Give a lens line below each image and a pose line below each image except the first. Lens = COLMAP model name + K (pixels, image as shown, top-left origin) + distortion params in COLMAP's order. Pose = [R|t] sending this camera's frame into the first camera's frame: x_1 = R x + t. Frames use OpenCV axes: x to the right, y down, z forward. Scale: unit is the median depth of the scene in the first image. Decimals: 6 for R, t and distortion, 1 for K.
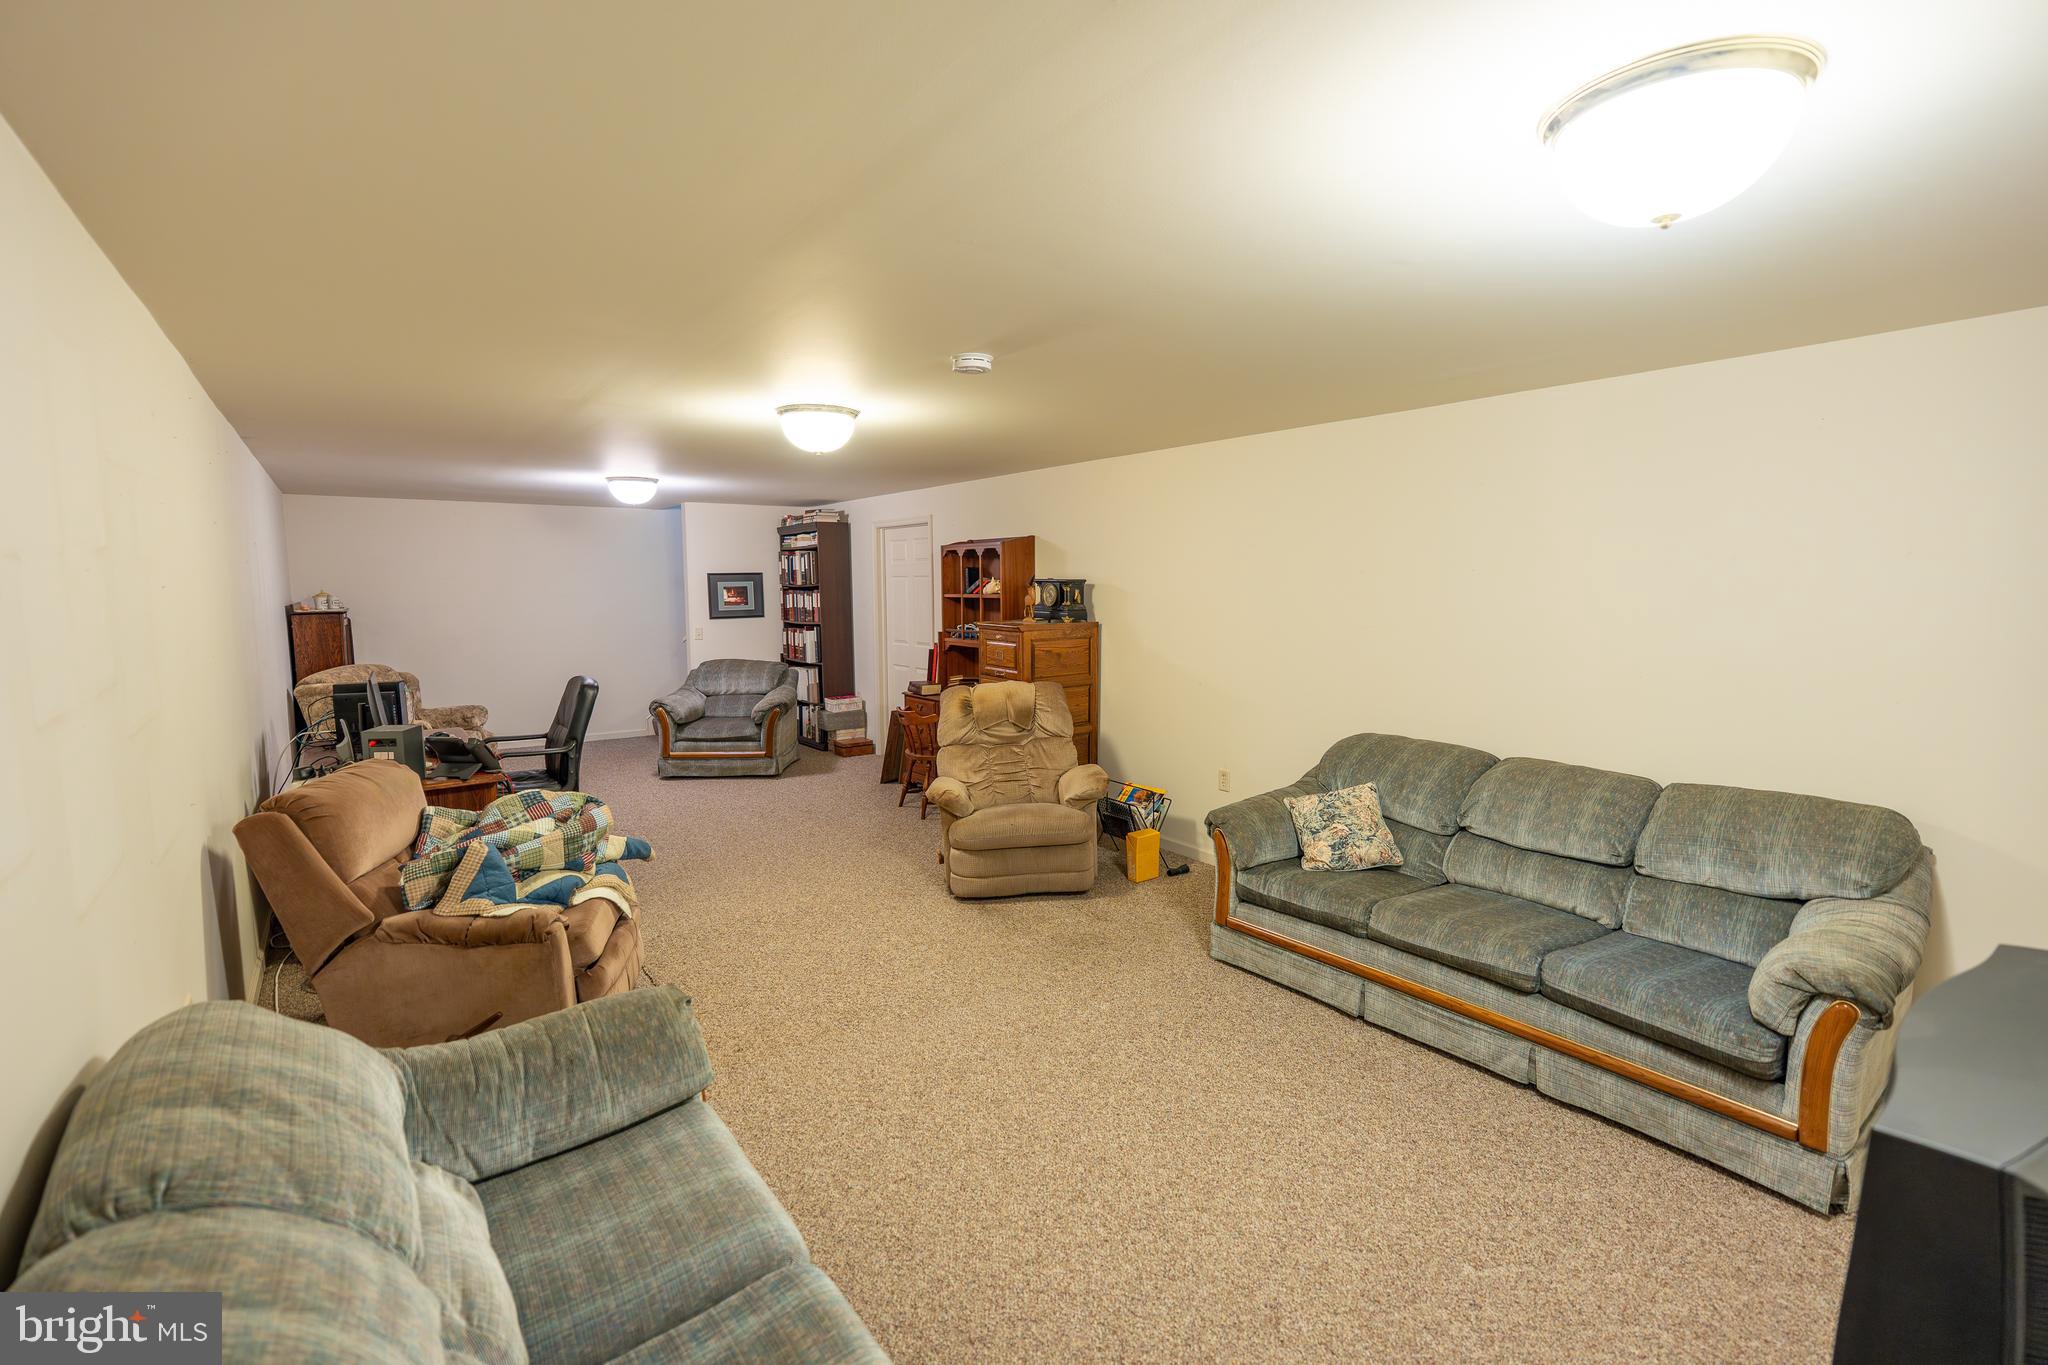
lens RADIAL K [[946.3, 0, 1056.7], [0, 946.3, 686.4], [0, 0, 1]] dist [-0.000634, -0.001989]
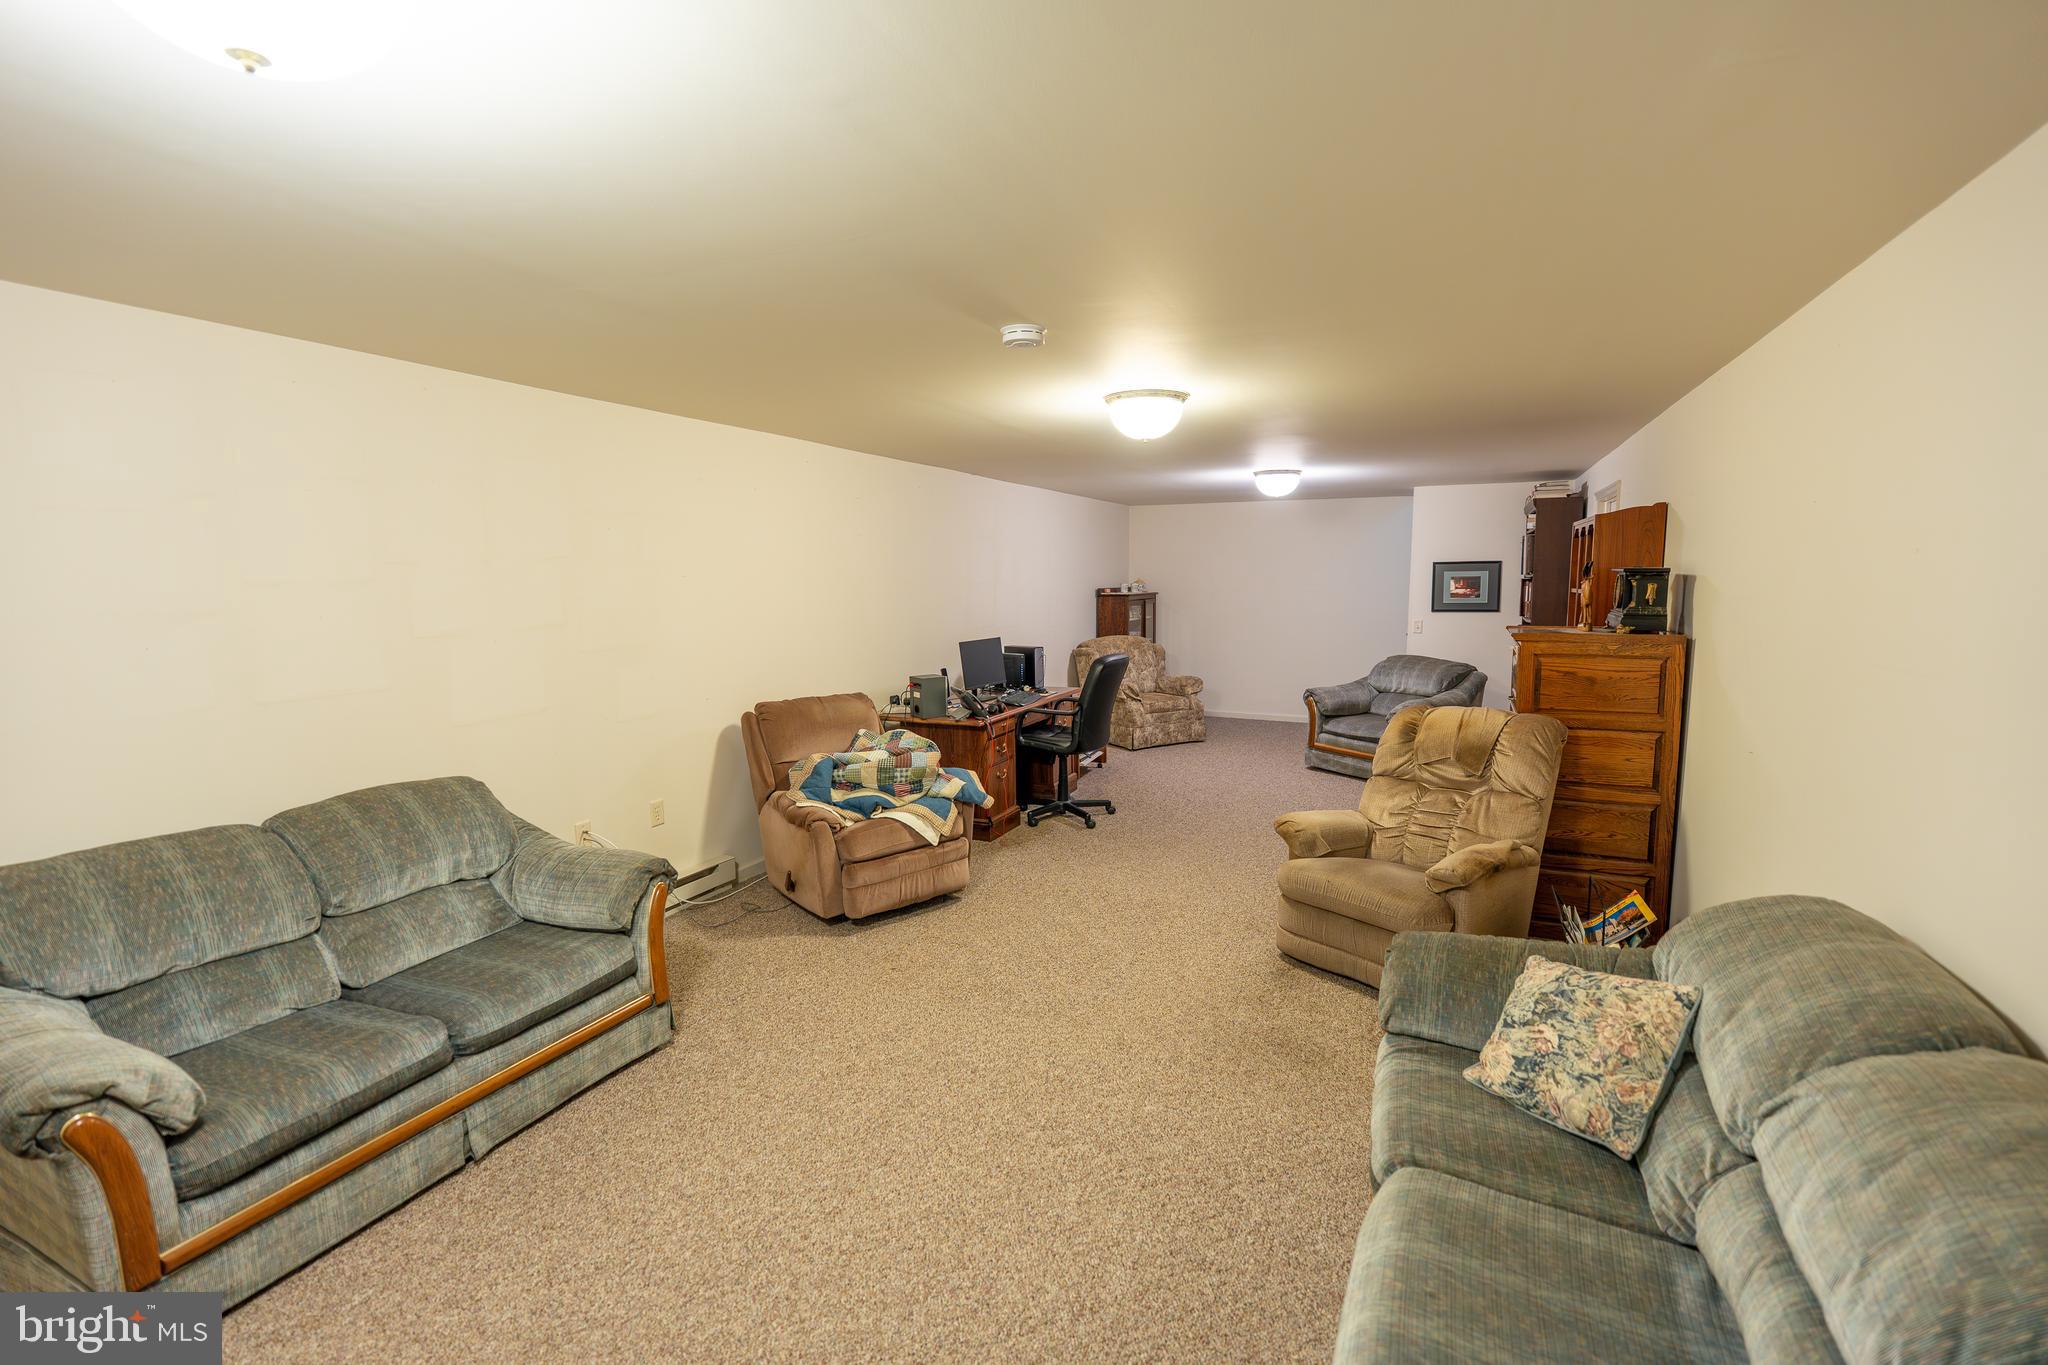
lens RADIAL K [[946.3, 0, 1016.2], [0, 946.3, 693.6], [0, 0, 1]] dist [-0.000634, -0.001989]
pose [[0.439599, 0.112874, -0.891074, 0.378669], [-0.095545, 0.992320, 0.078563, -0.033340], [0.893098, 0.050602, 0.447008, 0.296217]]
